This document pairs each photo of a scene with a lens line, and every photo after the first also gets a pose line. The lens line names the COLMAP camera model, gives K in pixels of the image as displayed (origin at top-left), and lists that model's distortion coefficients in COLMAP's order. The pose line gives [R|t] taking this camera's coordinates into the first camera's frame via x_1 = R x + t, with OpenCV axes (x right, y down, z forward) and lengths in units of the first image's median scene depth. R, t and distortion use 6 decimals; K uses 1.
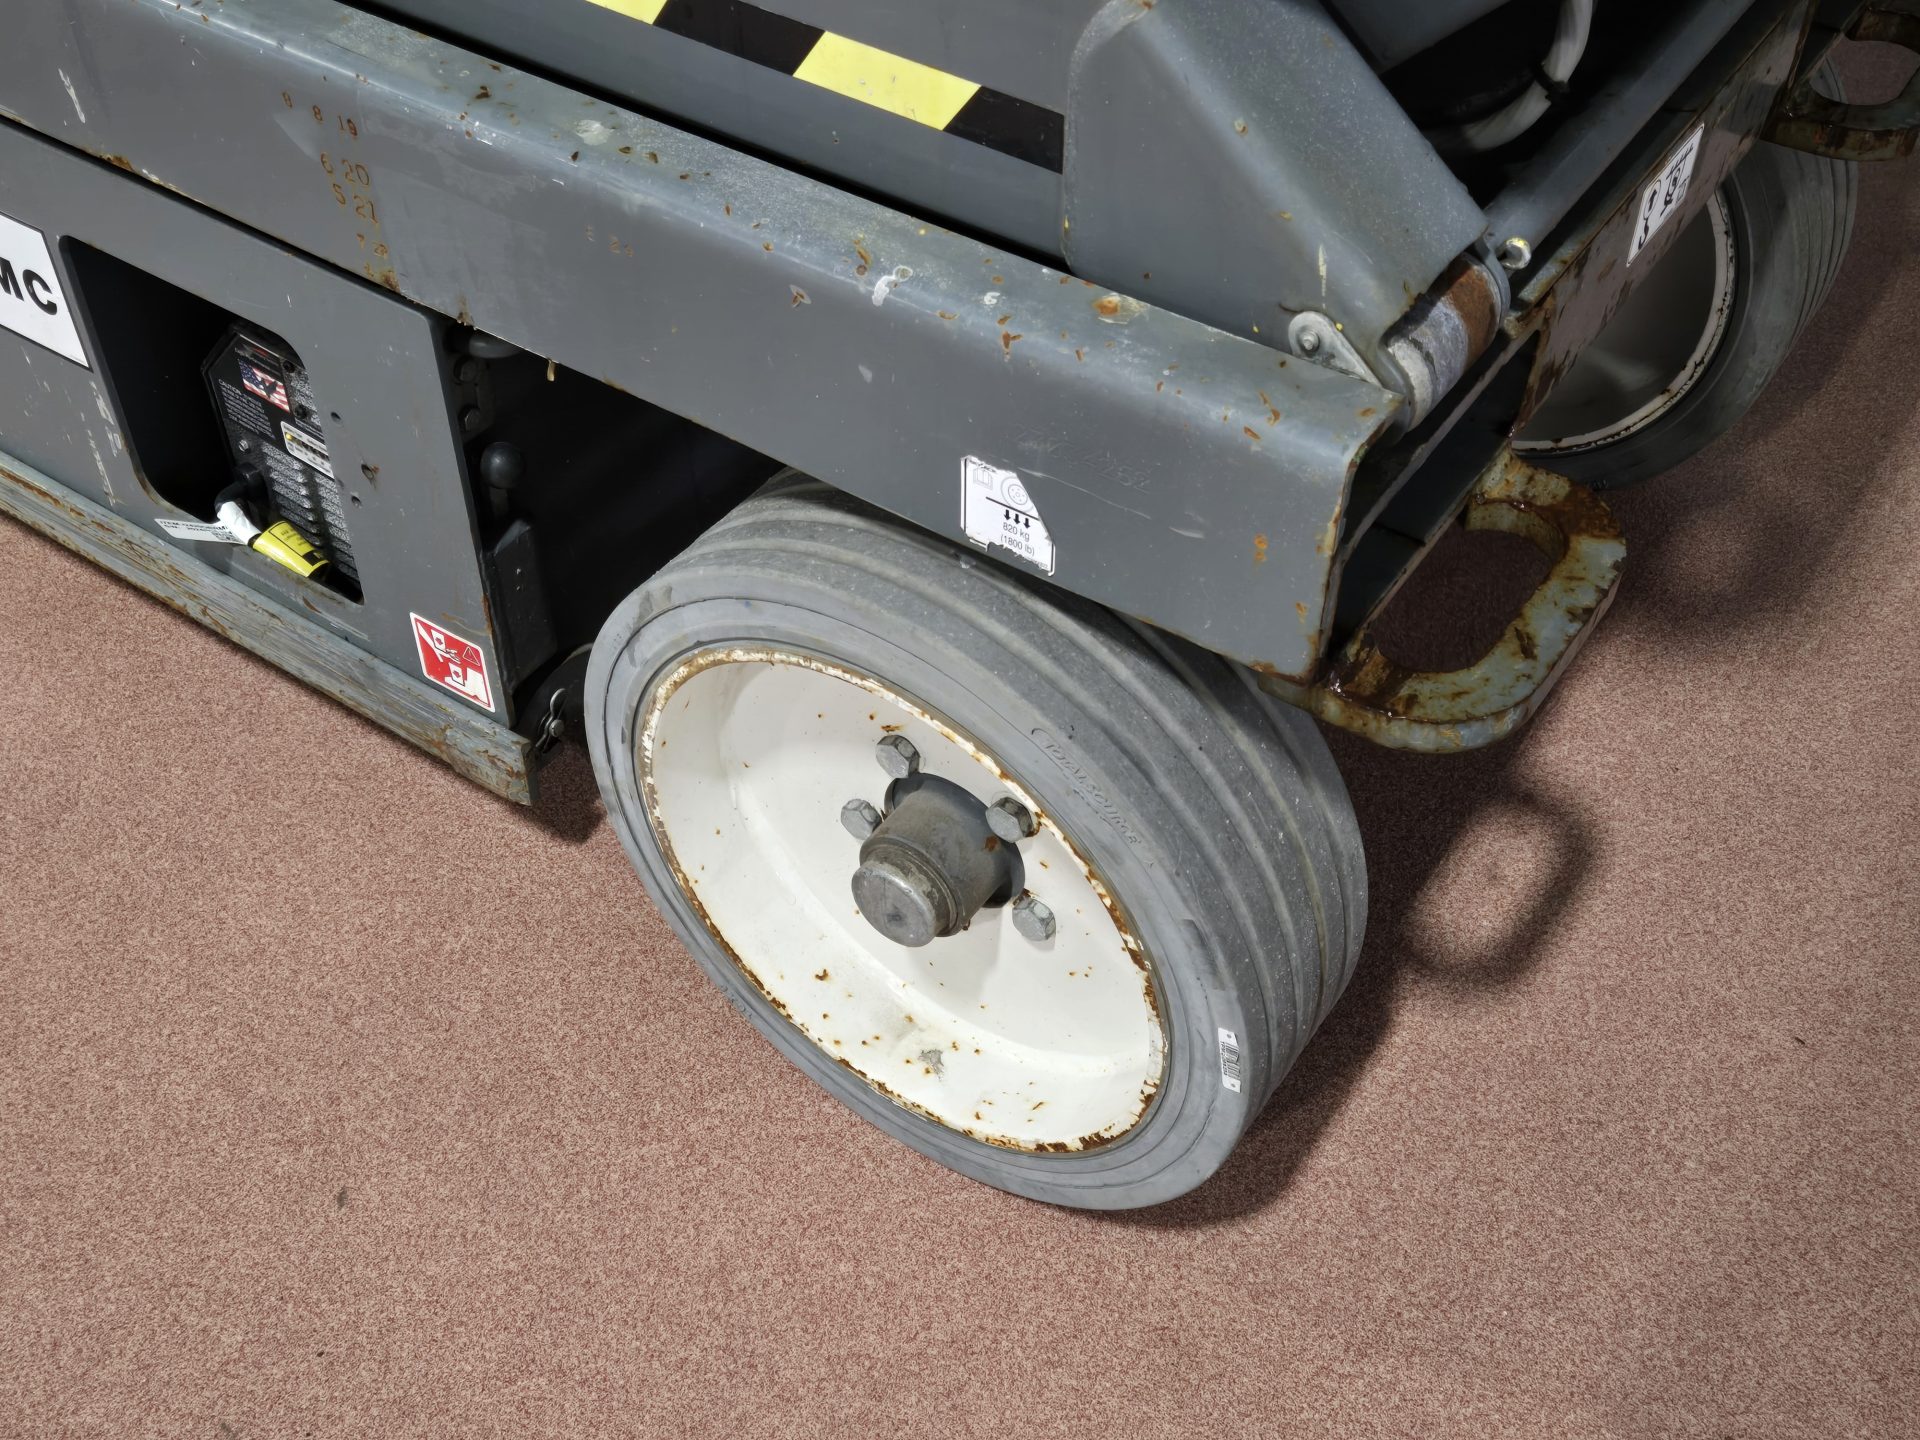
lens RADIAL K [[1991.6, 0, 939.8], [0, 1991.6, 728.2], [0, 0, 1]] dist [0.094933, -0.123236]
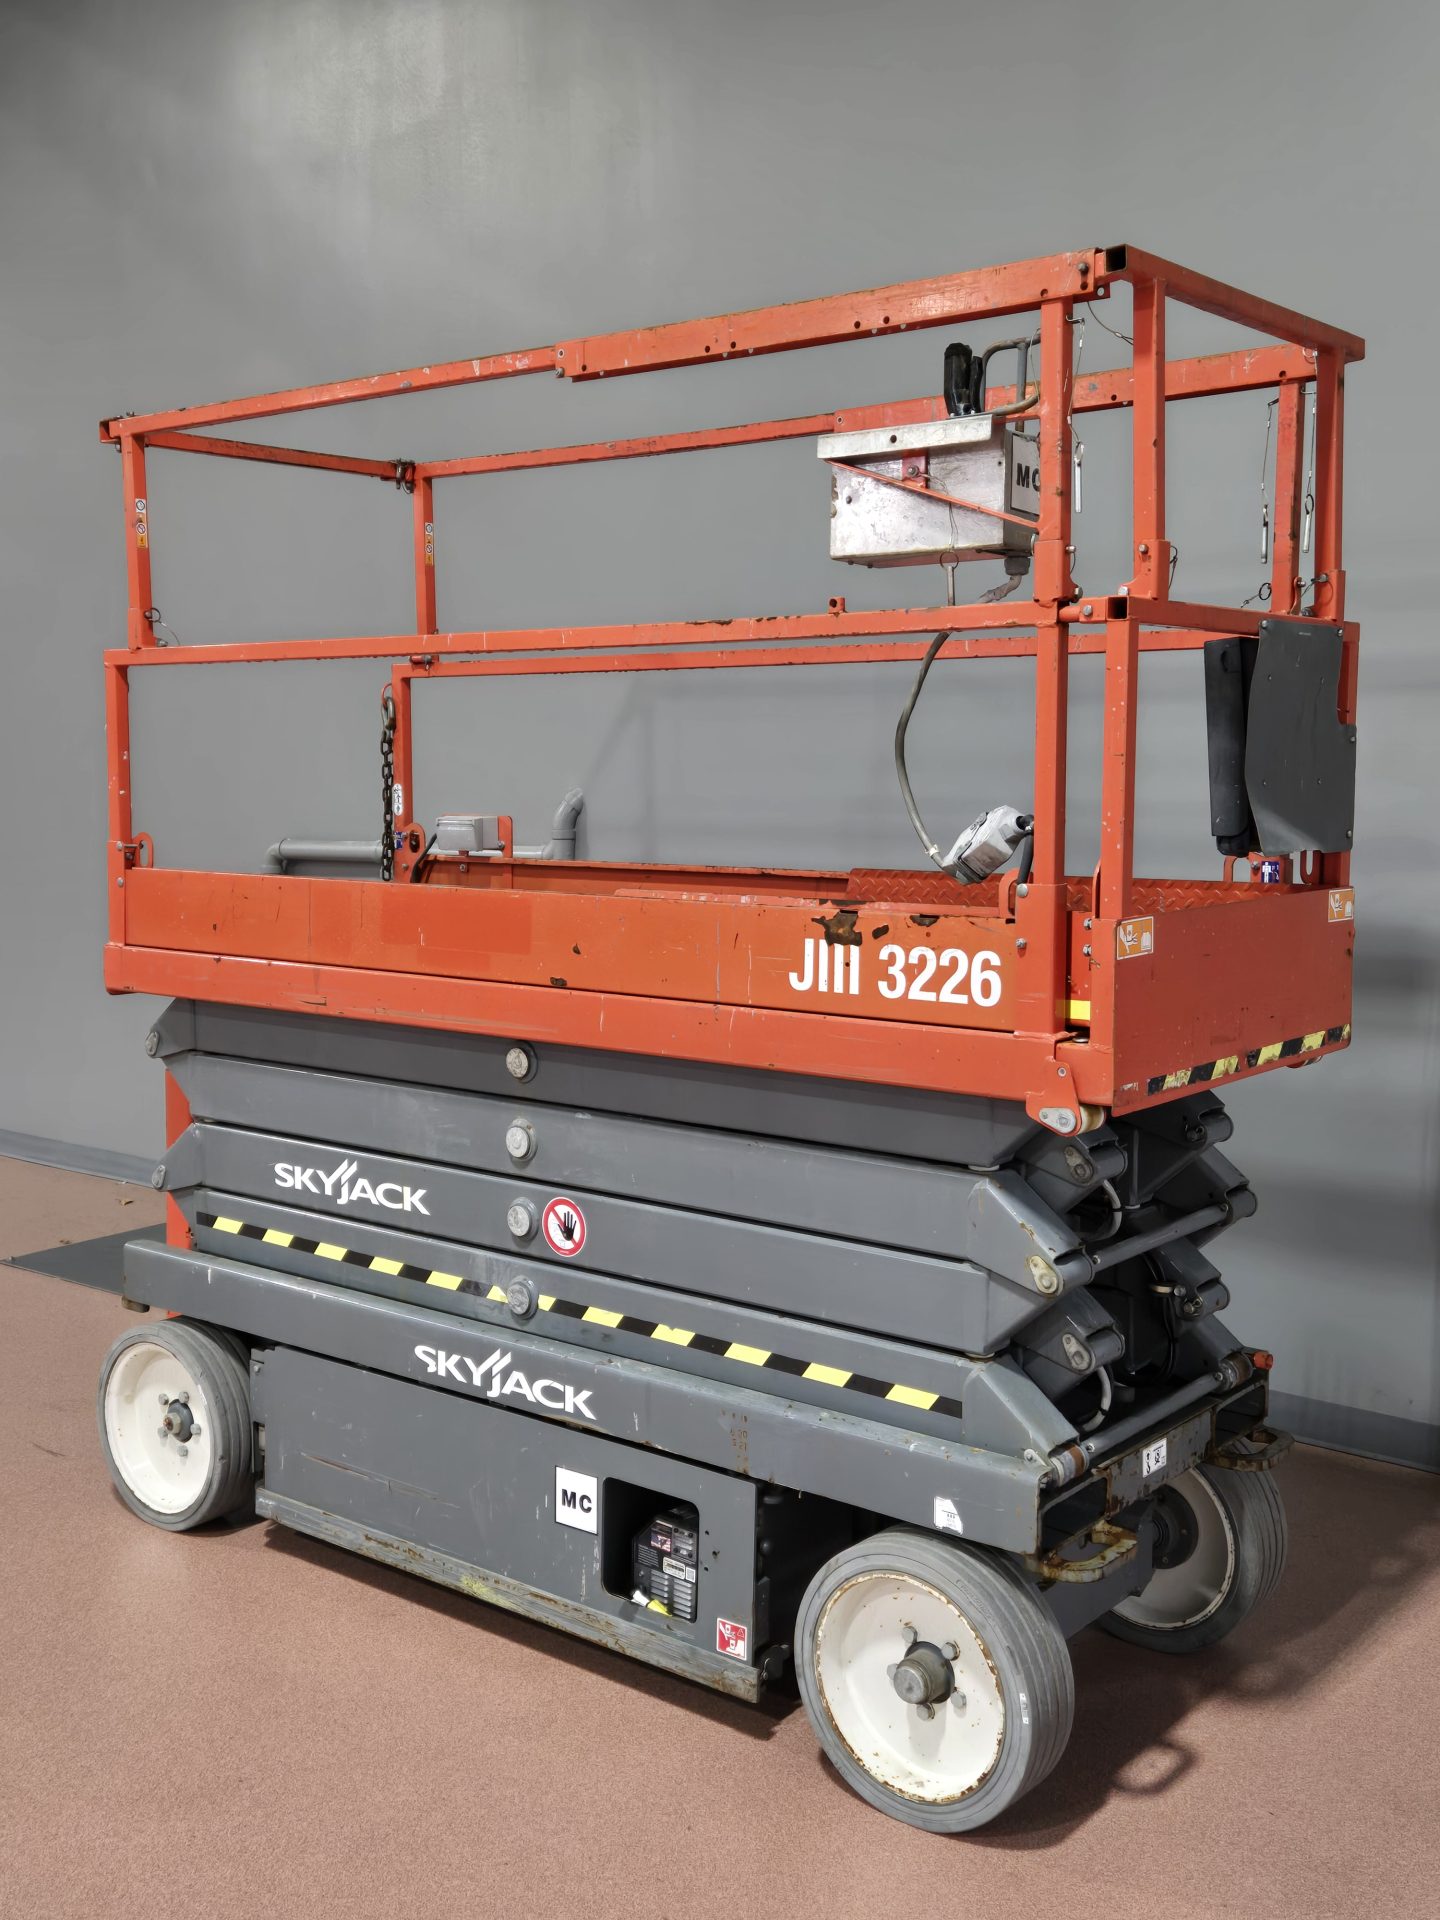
lens RADIAL K [[1991.6, 0, 725.0], [0, 1991.6, 966.4], [0, 0, 1]] dist [0.094933, -0.123236]
pose [[0.997605, 0.018458, -0.066661, -0.112058], [-0.056606, 0.771707, -0.633454, 1.127129], [0.039750, 0.635710, 0.770904, -1.866470]]
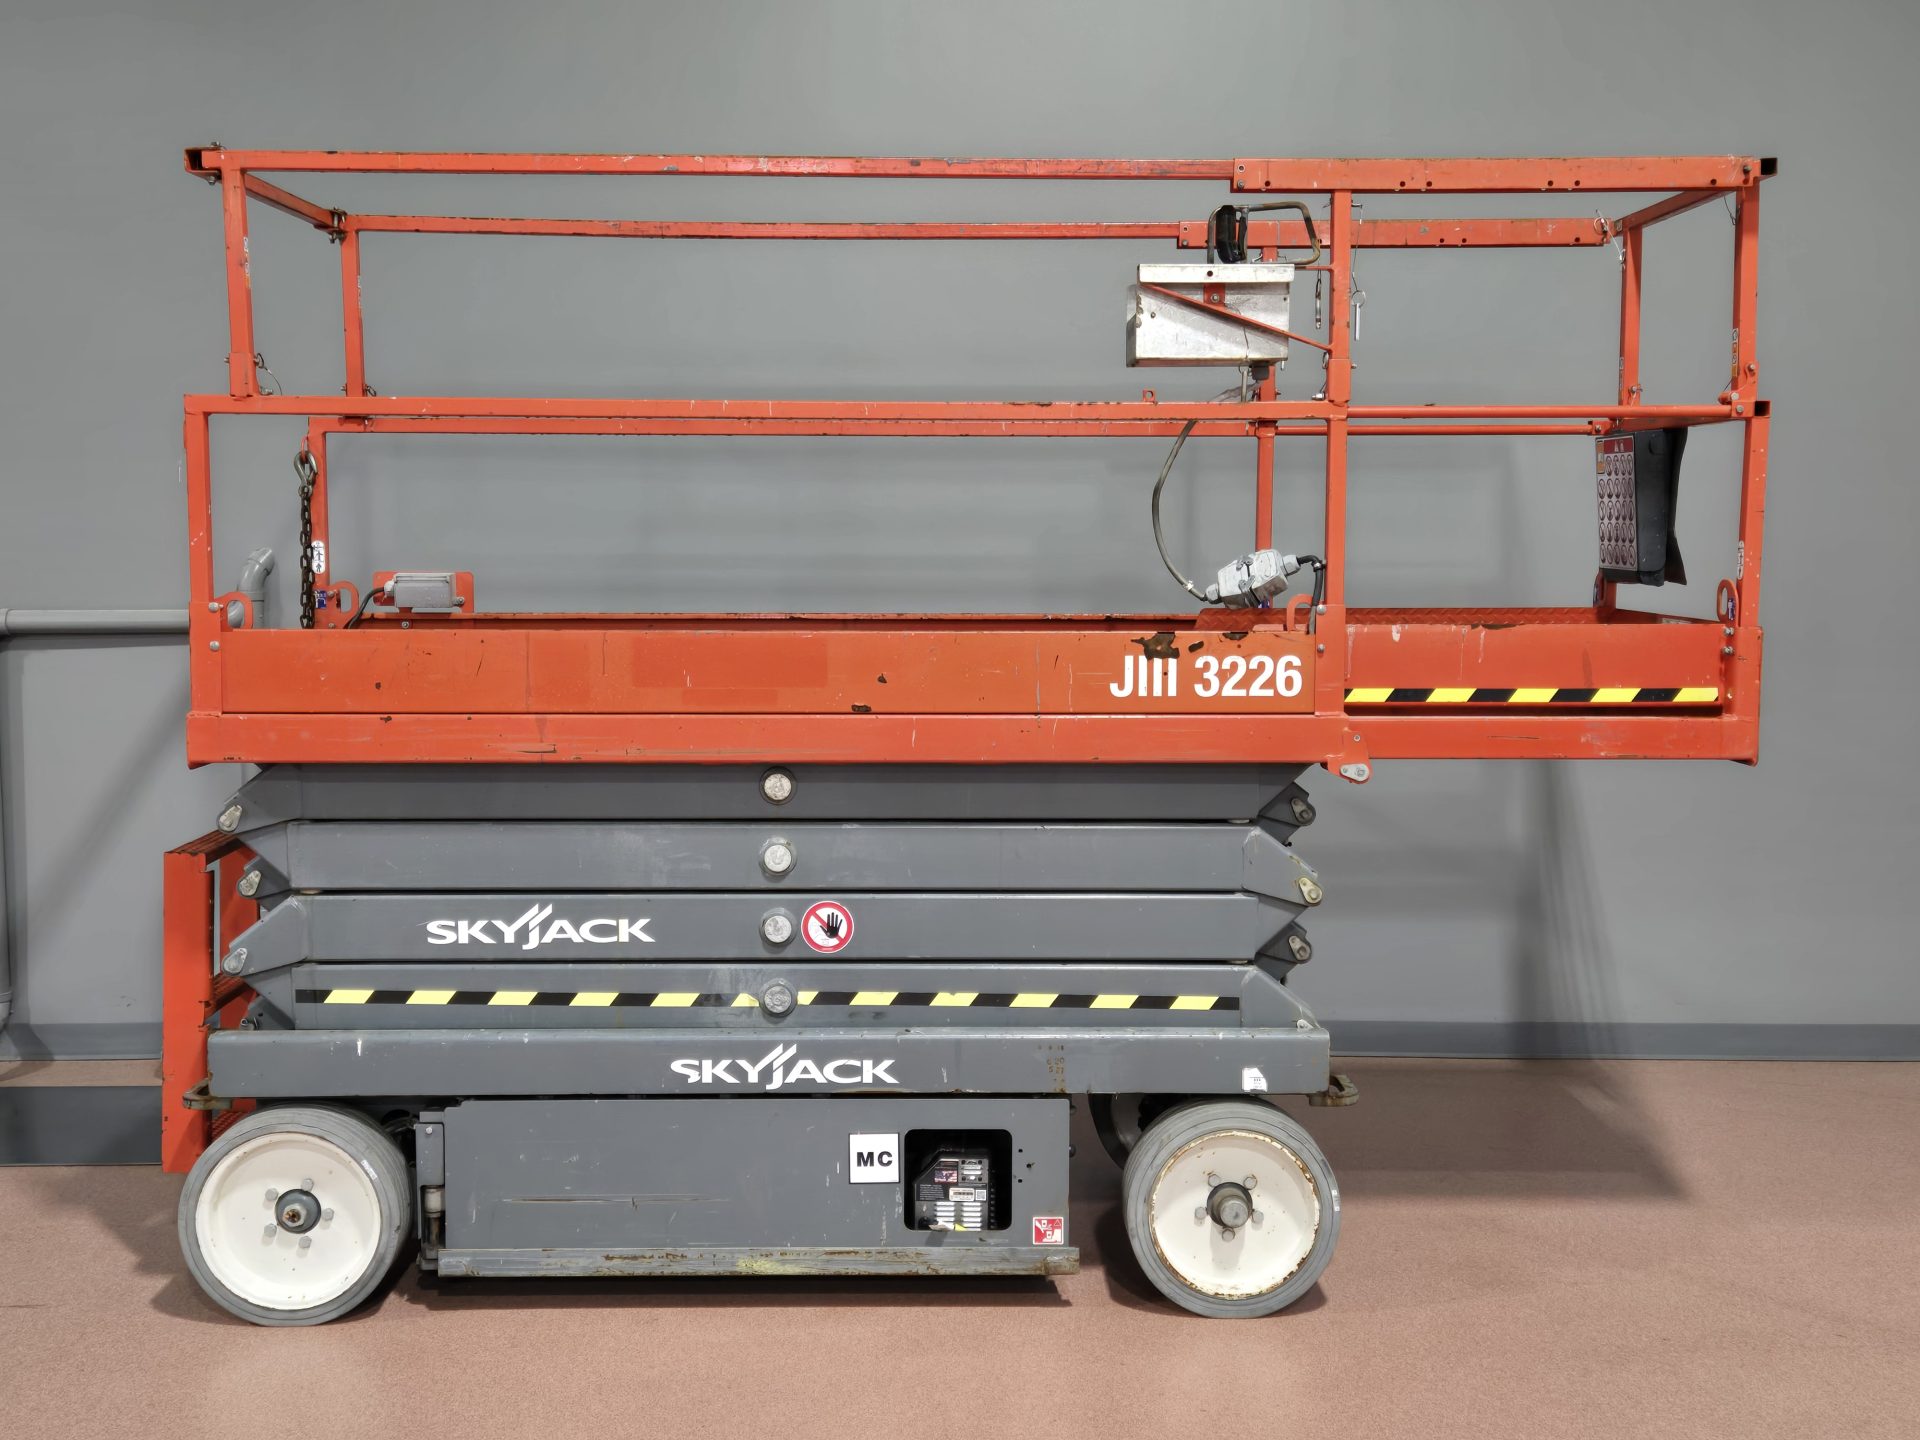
lens RADIAL K [[1991.6, 0, 939.8], [0, 1991.6, 728.2], [0, 0, 1]] dist [0.094933, -0.123236]
pose [[0.811037, -0.045134, 0.583251, -2.635319], [0.409147, 0.756361, -0.510408, 1.098428], [-0.418112, 0.652595, 0.631903, -1.754215]]
